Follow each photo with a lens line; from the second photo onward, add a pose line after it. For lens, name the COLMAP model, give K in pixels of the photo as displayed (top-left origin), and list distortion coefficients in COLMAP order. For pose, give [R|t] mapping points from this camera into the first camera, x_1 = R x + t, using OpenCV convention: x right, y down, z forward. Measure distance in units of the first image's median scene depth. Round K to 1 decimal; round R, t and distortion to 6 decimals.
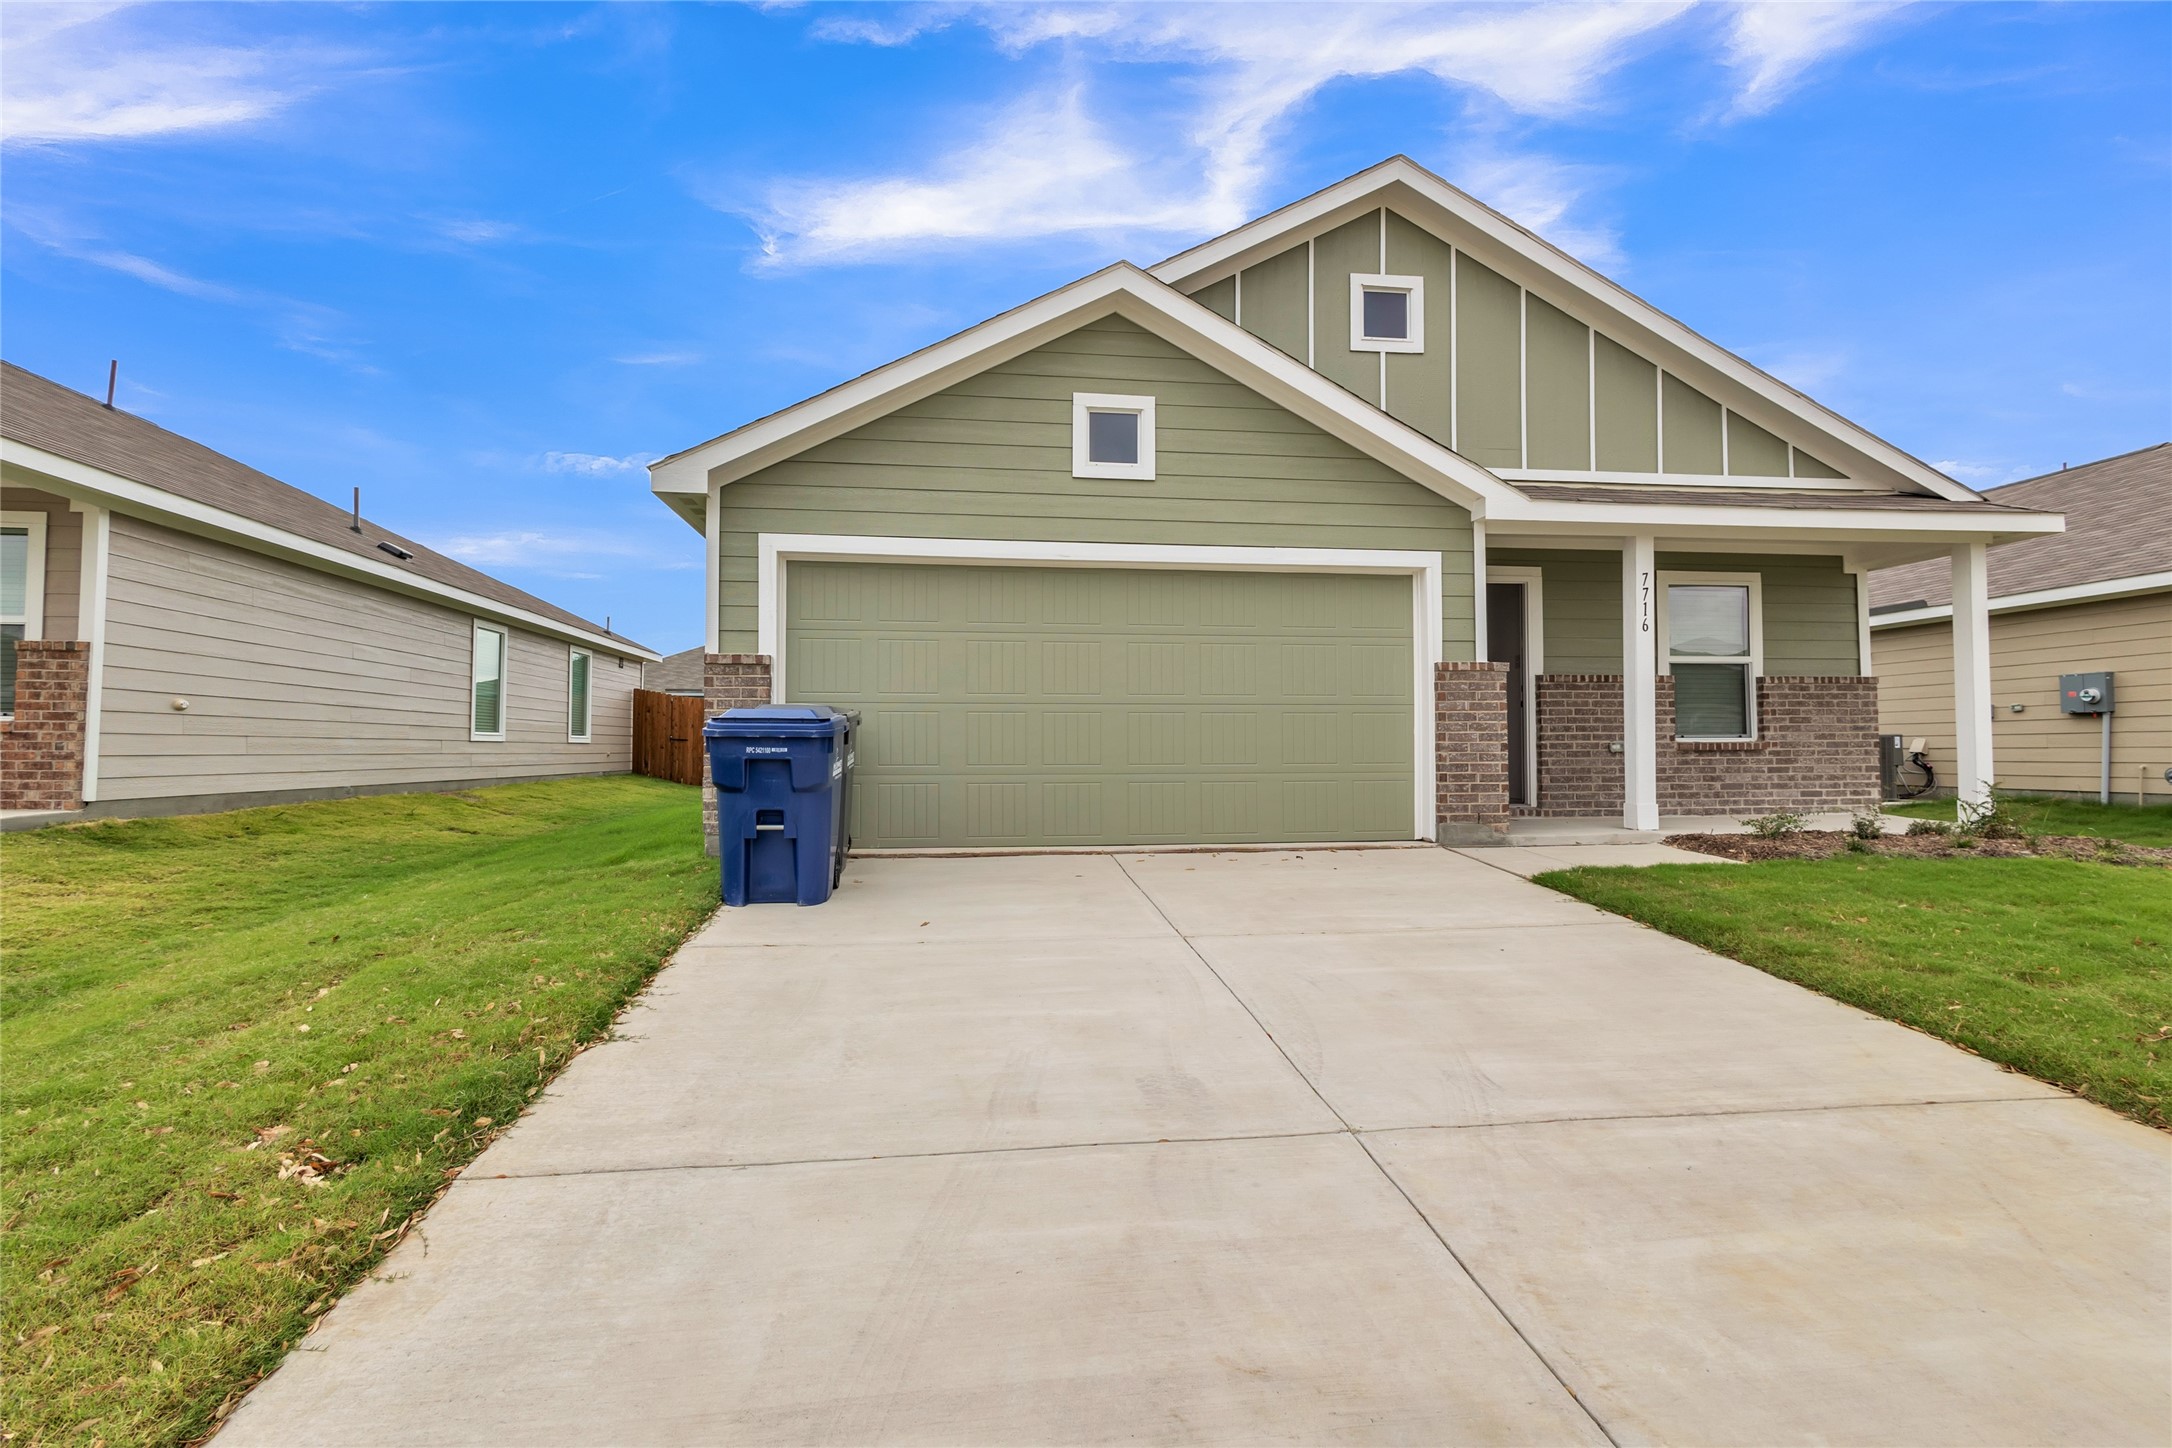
lens RADIAL K [[1017.1, 0, 1086.4], [0, 1017.1, 741.6], [0, 0, 1]] dist [0.013074, -0.006409]
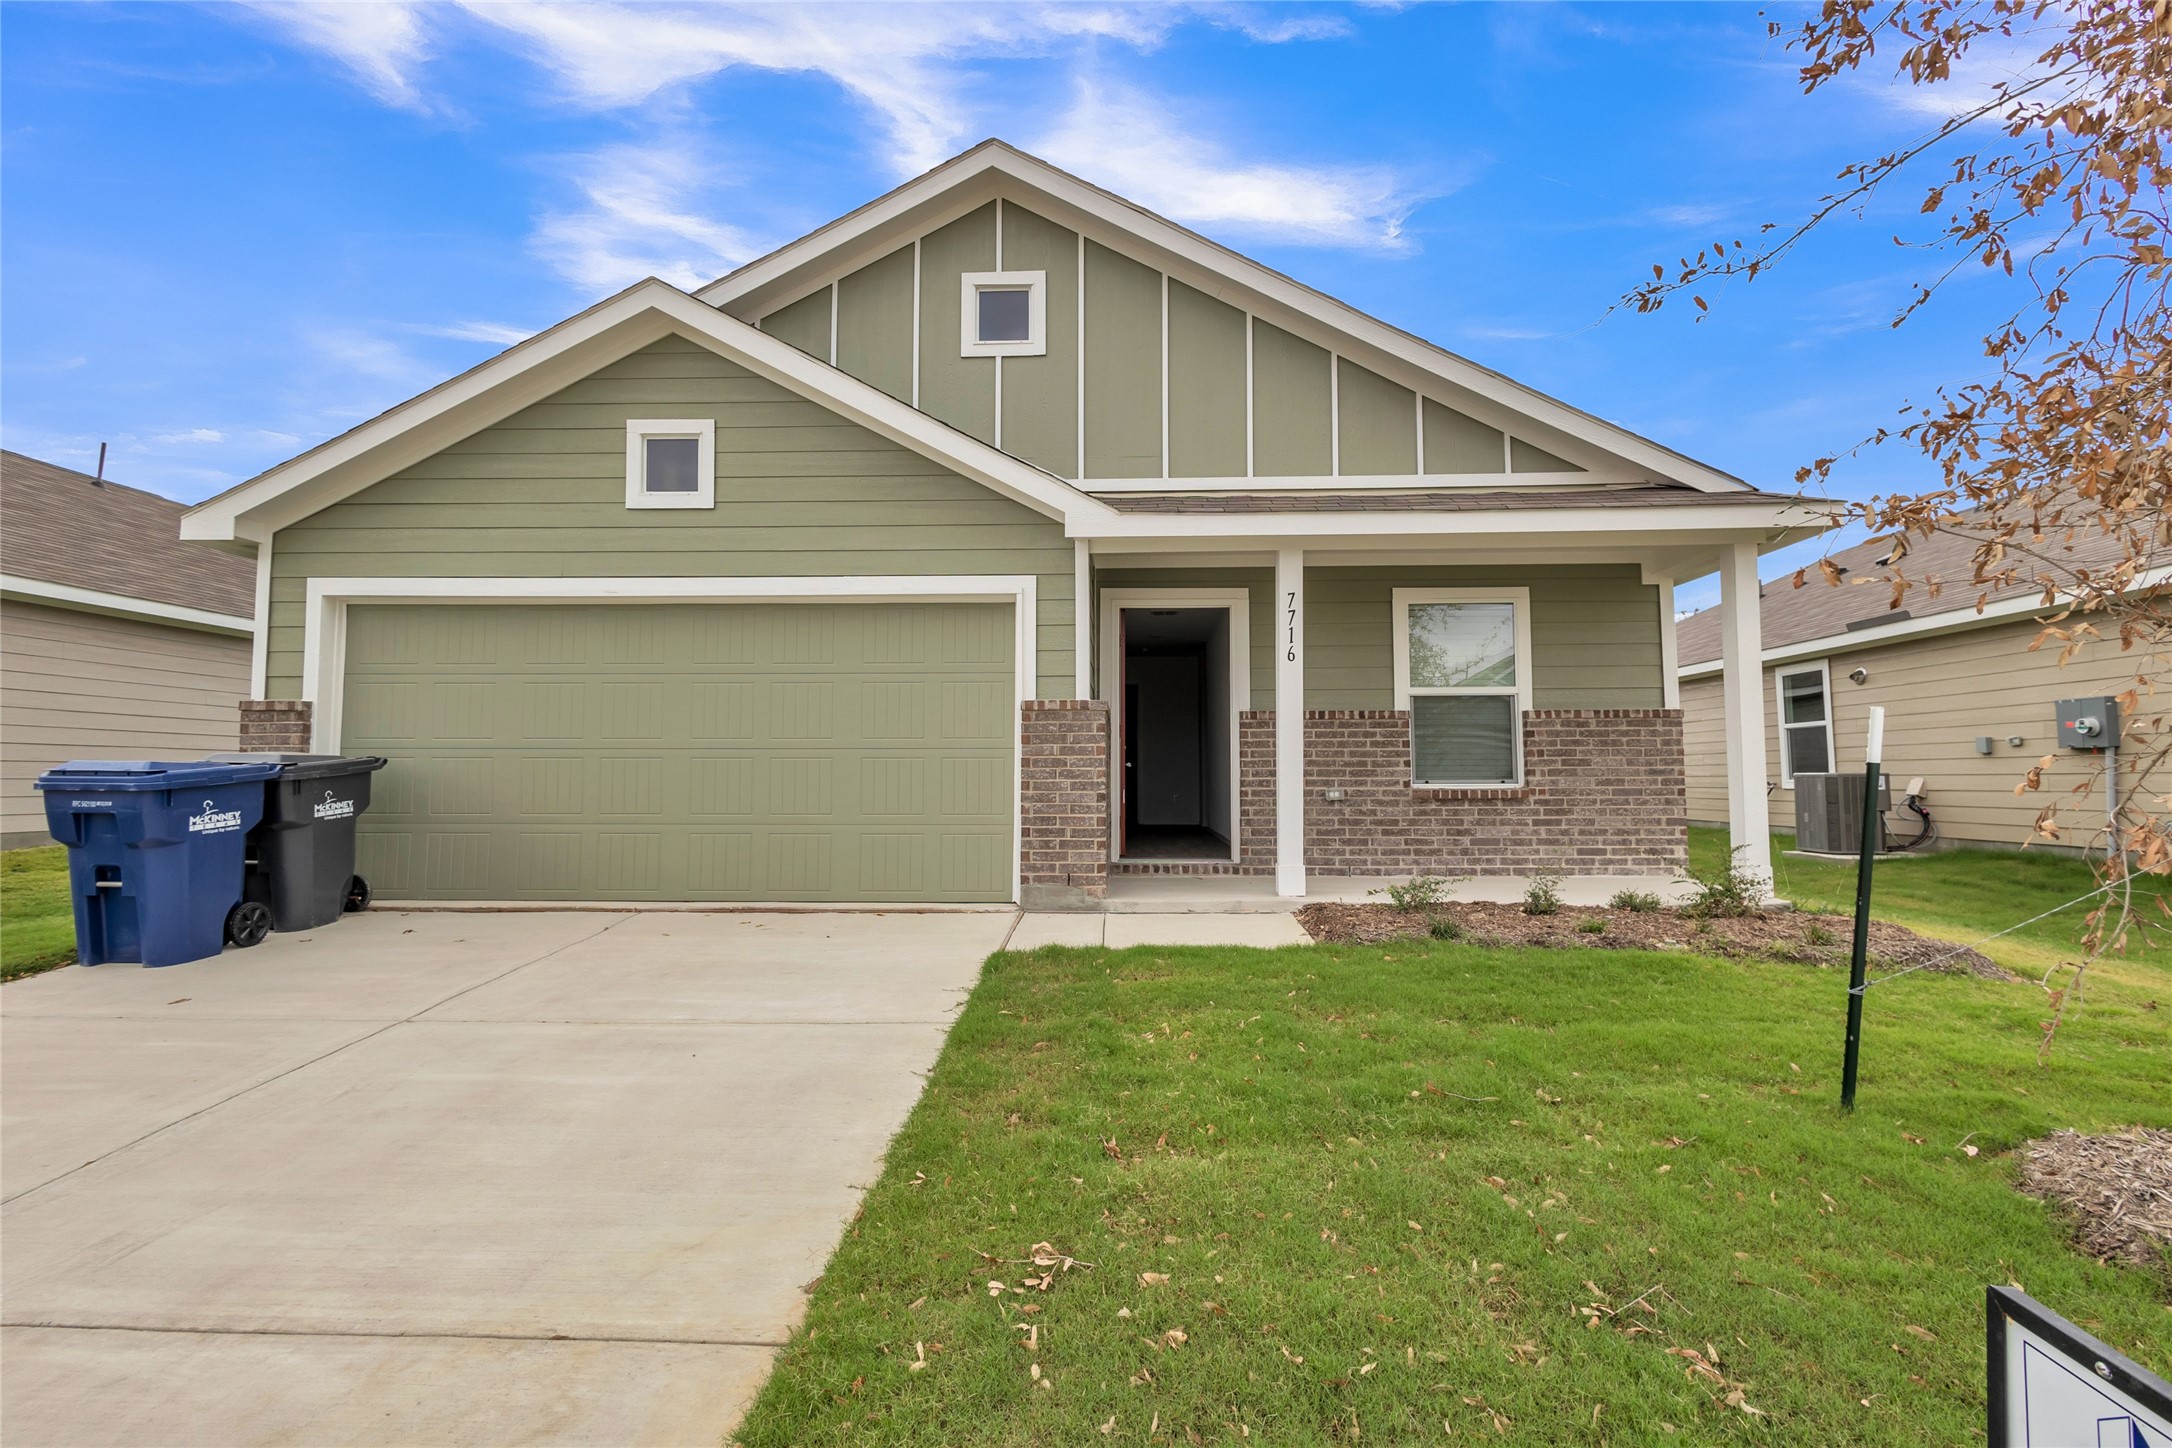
lens RADIAL K [[1017.1, 0, 1093.1], [0, 1017.1, 737.9], [0, 0, 1]] dist [0.013074, -0.006409]
pose [[0.985811, -0.004330, -0.167804, 0.544383], [-0.000778, 0.999539, -0.030365, -0.018601], [0.167858, 0.030065, 0.985353, 0.142922]]
